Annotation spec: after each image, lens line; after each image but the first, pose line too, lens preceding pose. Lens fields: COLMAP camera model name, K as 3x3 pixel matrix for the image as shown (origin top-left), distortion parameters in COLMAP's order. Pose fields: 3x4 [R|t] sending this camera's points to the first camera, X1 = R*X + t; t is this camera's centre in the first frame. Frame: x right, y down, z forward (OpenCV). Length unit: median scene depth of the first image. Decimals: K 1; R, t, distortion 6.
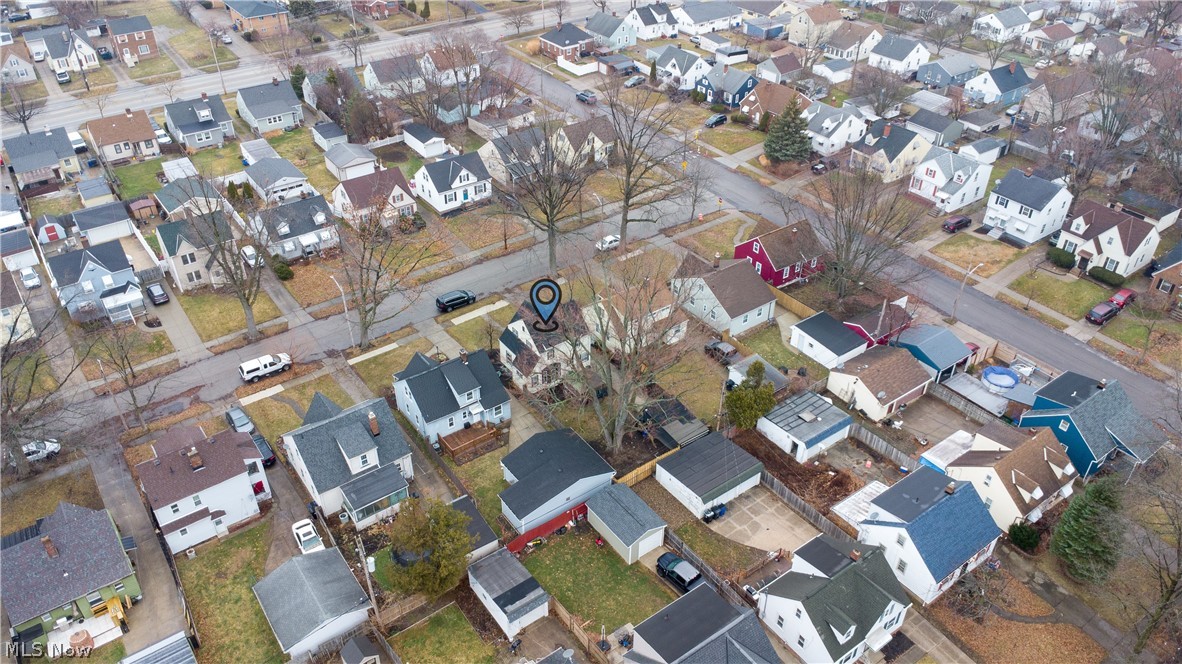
lens RADIAL K [[861.1, 0, 588.9], [0, 861.1, 328.1], [0, 0, 1]] dist [0.025634, -0.029836]
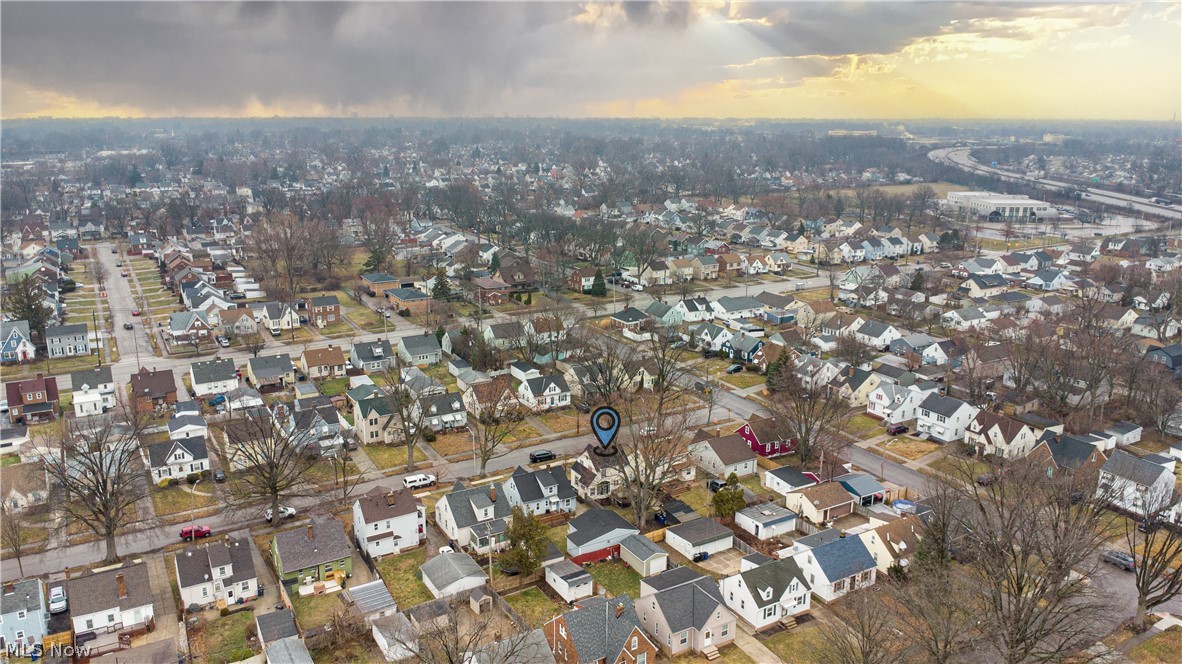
lens RADIAL K [[861.1, 0, 591.1], [0, 861.1, 331.7], [0, 0, 1]] dist [0.025634, -0.029836]
pose [[0.995953, 0.025819, -0.086083, 0.045928], [-0.054569, 0.934797, -0.350967, 0.255123], [0.071409, 0.354244, 0.932423, -0.410847]]
